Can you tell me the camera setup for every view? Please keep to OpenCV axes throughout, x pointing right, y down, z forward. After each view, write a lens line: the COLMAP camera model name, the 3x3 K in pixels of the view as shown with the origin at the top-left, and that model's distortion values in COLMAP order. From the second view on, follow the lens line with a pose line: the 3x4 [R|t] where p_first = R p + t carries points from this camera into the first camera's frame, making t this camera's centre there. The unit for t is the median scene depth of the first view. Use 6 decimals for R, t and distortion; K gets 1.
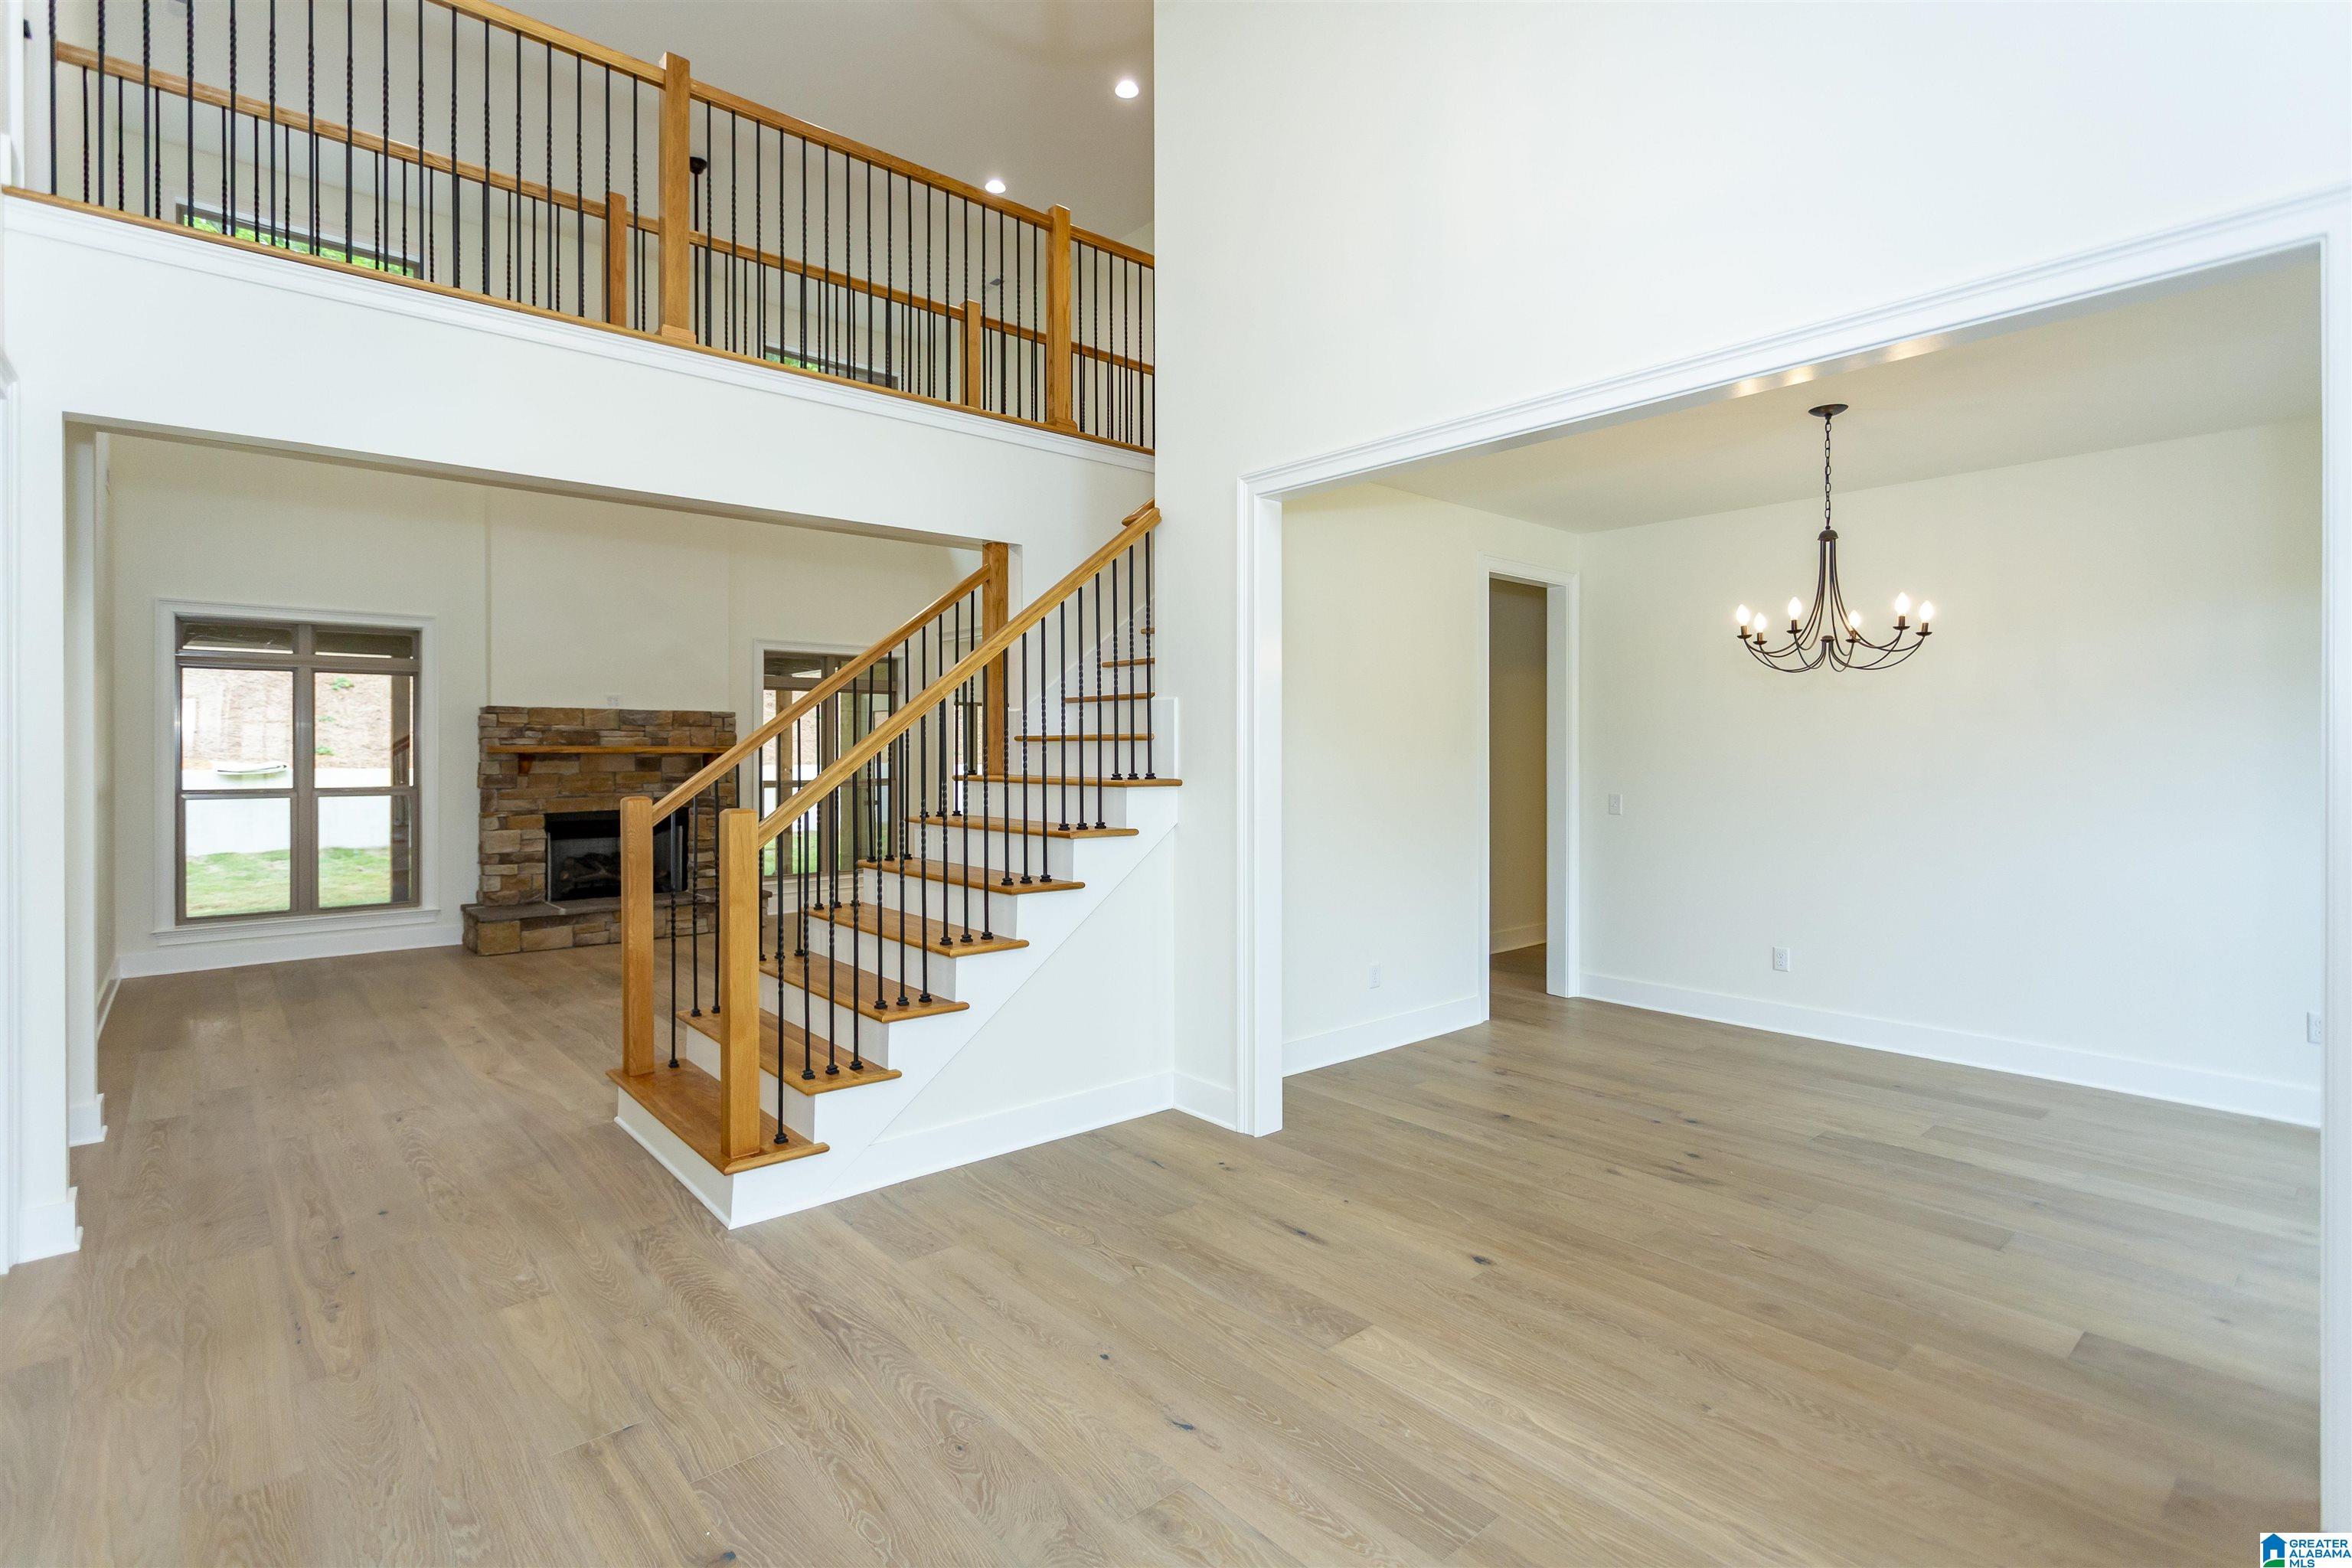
lens RADIAL K [[1115.3, 0, 1151.5], [0, 1115.3, 754.6], [0, 0, 1]] dist [0.000833, 0.000725]
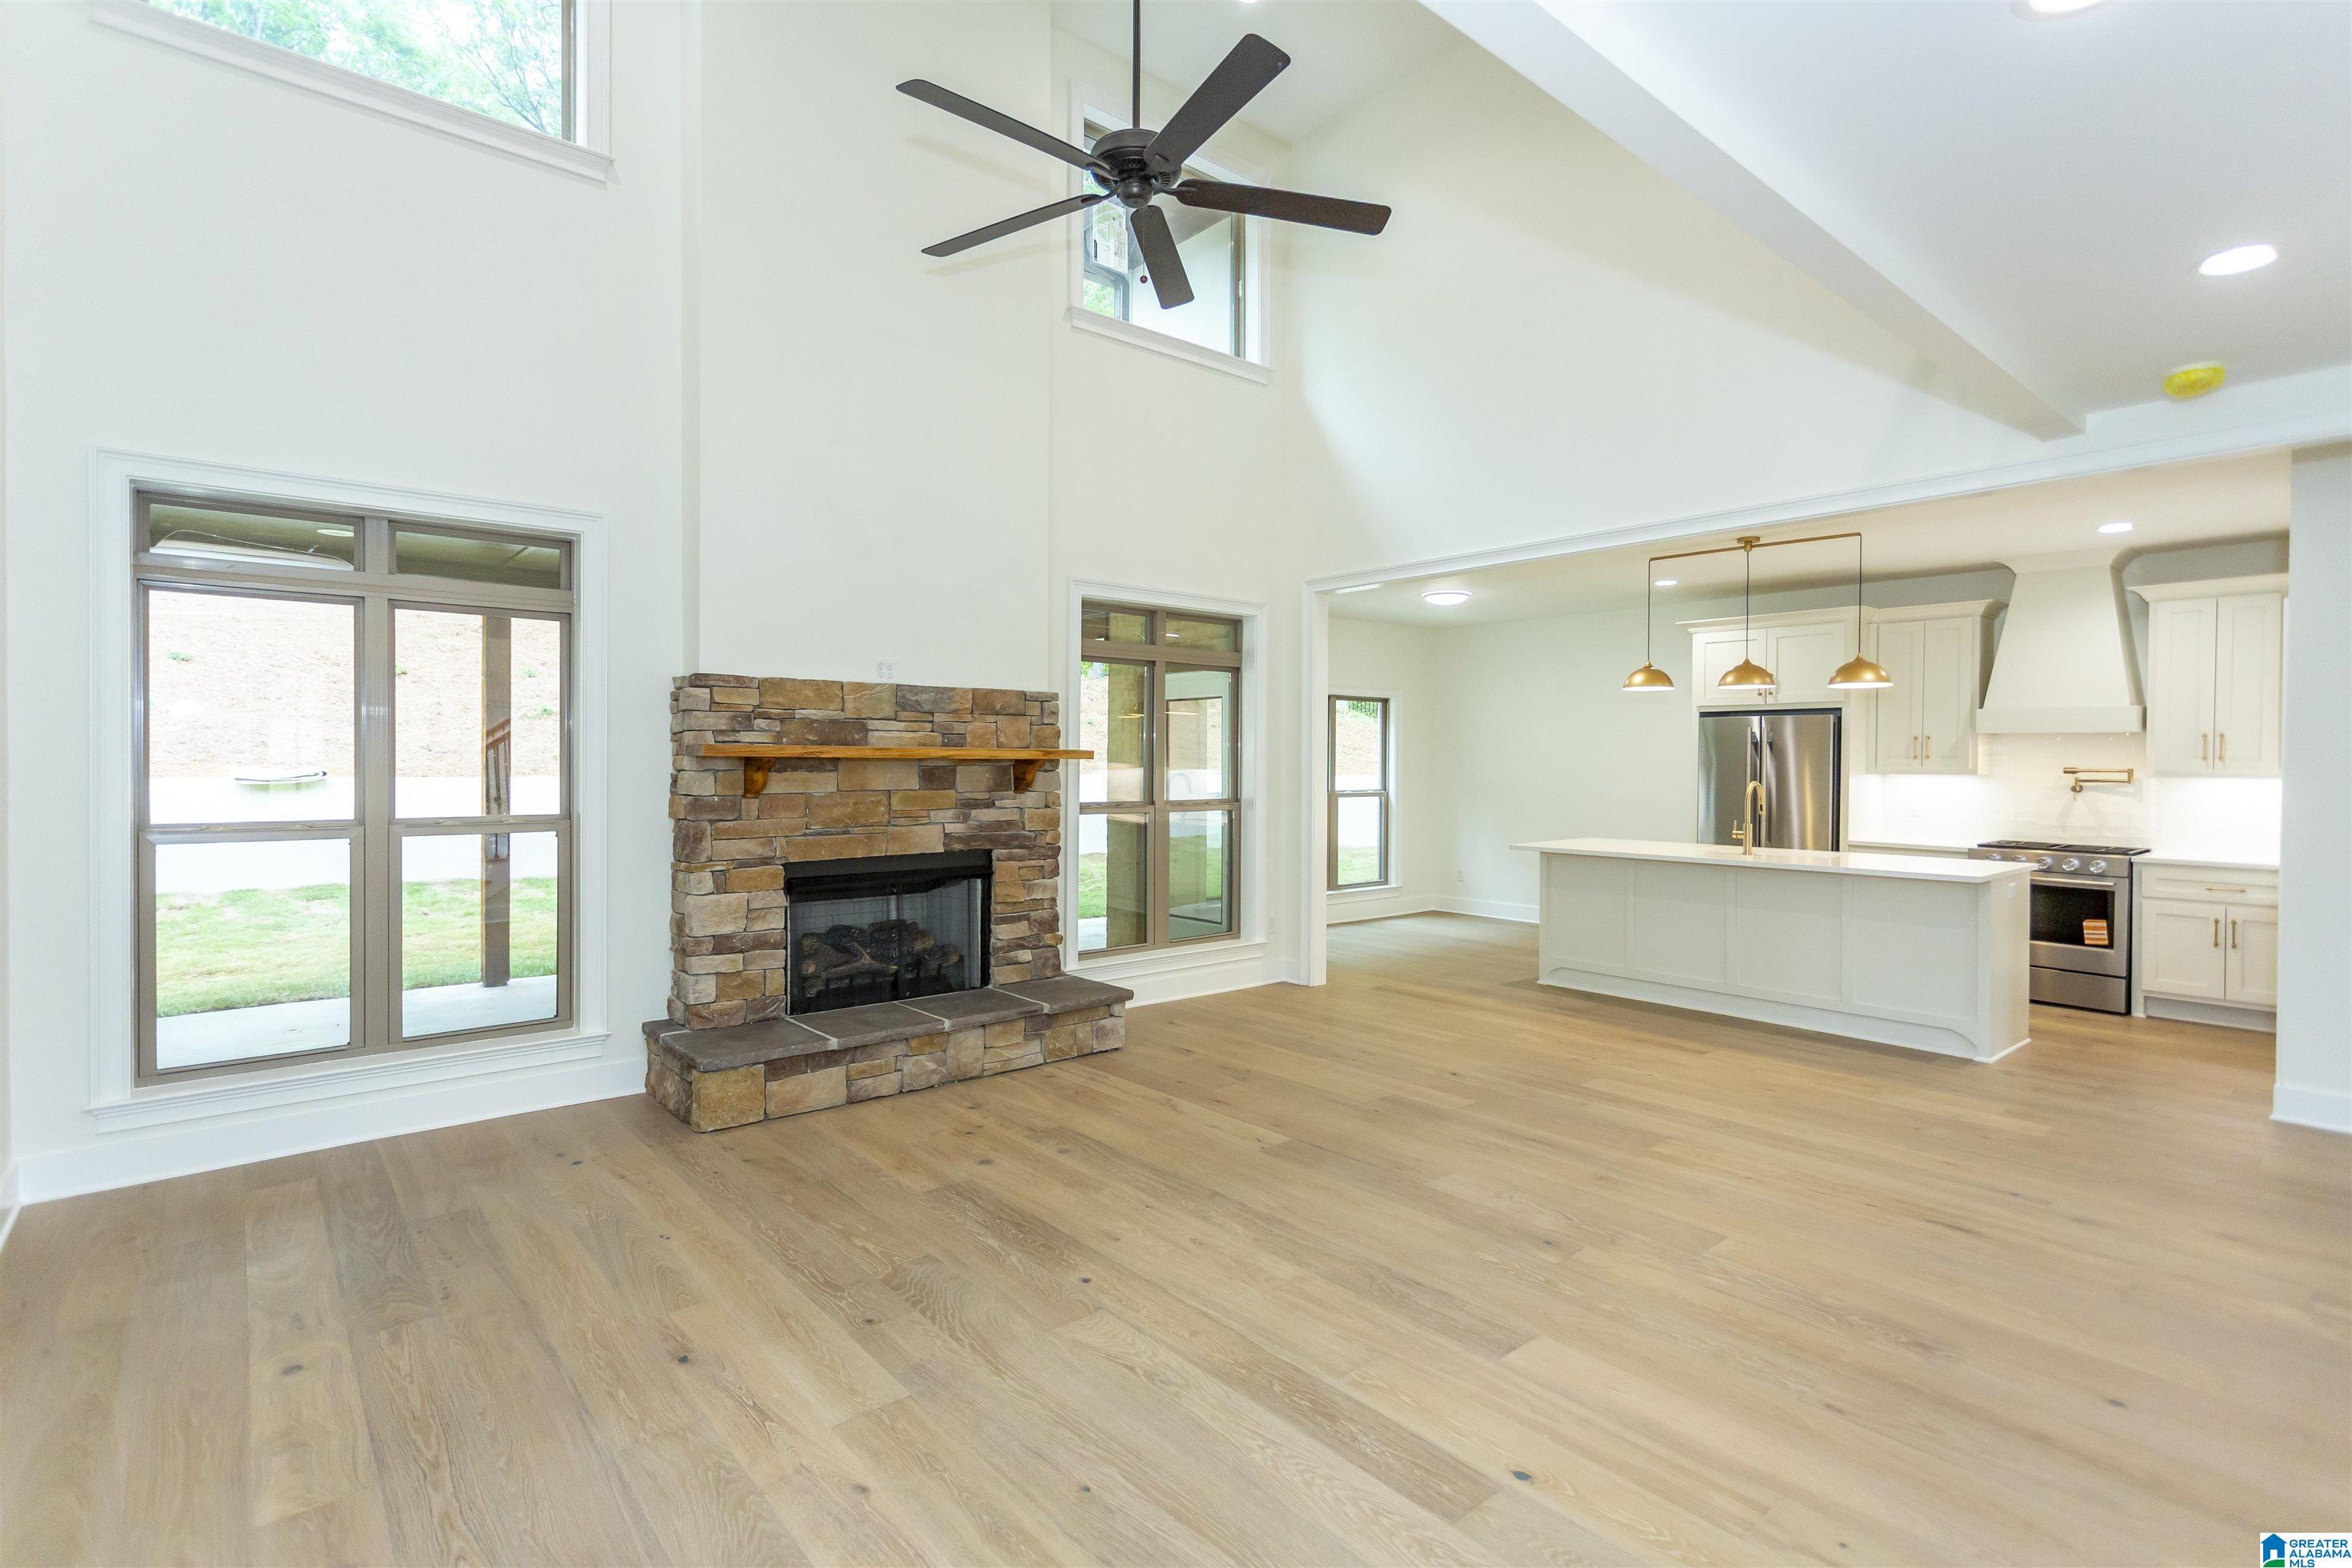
lens RADIAL K [[1131.4, 0, 1169.0], [0, 1131.4, 770.9], [0, 0, 1]] dist [-0.003350, -0.000356]
pose [[0.999912, 0.006125, -0.011808, -0.344586], [-0.006045, 0.999958, 0.006827, 0.000265], [0.011849, -0.006755, 0.999907, 0.427524]]
